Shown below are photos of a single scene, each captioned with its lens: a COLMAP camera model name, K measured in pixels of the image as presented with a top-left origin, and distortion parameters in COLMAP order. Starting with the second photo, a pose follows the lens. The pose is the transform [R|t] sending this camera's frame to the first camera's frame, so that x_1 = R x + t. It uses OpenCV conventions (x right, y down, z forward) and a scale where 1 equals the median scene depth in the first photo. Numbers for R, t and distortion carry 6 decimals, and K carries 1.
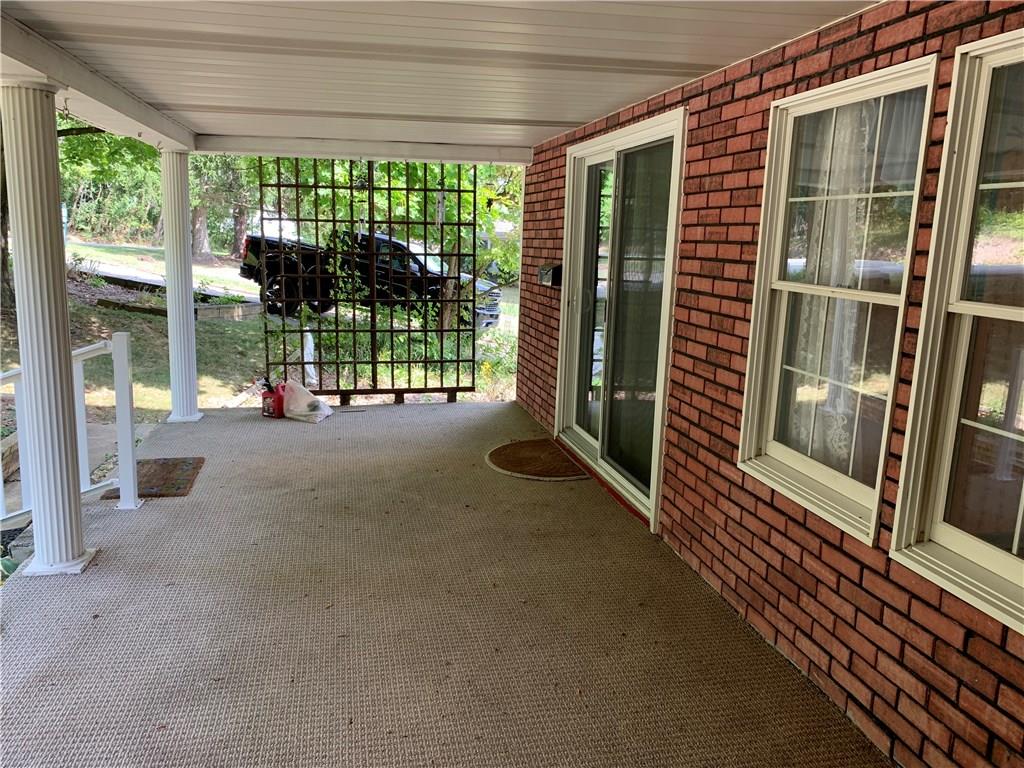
lens RADIAL K [[778.7, 0, 512.0], [0, 778.7, 384.0], [0, 0, 1]] dist [-0.001329, -0.004201]
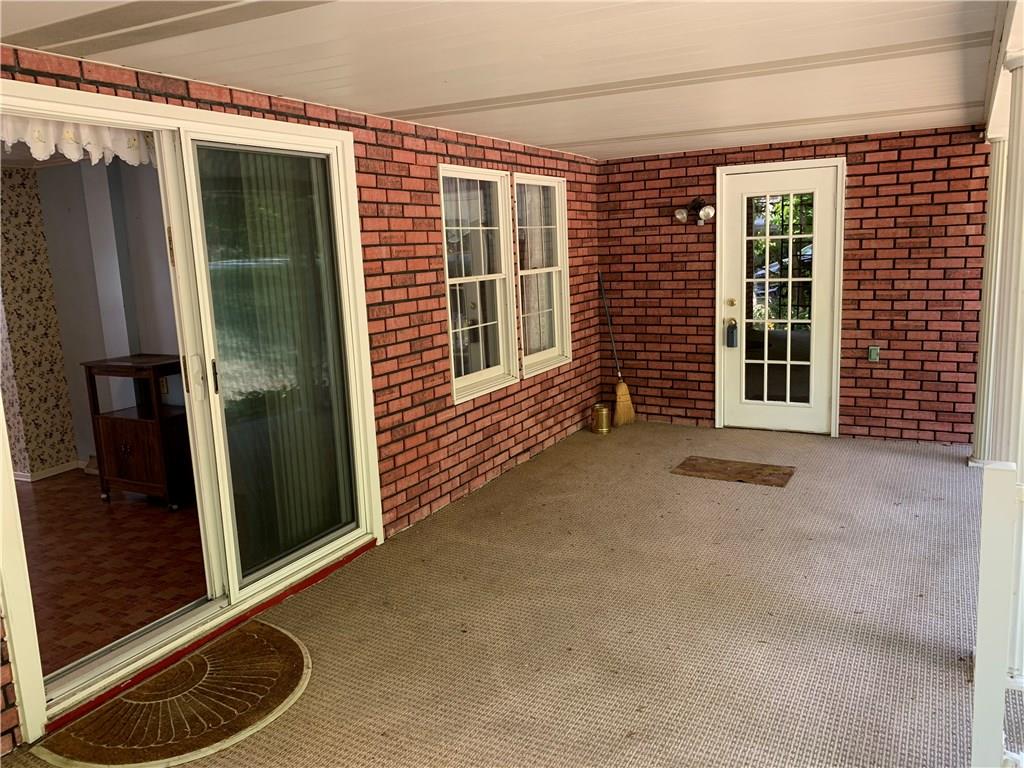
lens RADIAL K [[772.5, 0, 503.5], [0, 772.5, 379.7], [0, 0, 1]] dist [0.088872, -0.198580]
pose [[-0.749697, -0.118588, 0.651069, -0.733632], [0.137926, 0.934210, 0.328981, -0.410535], [-0.647248, 0.336435, -0.684018, 1.919854]]
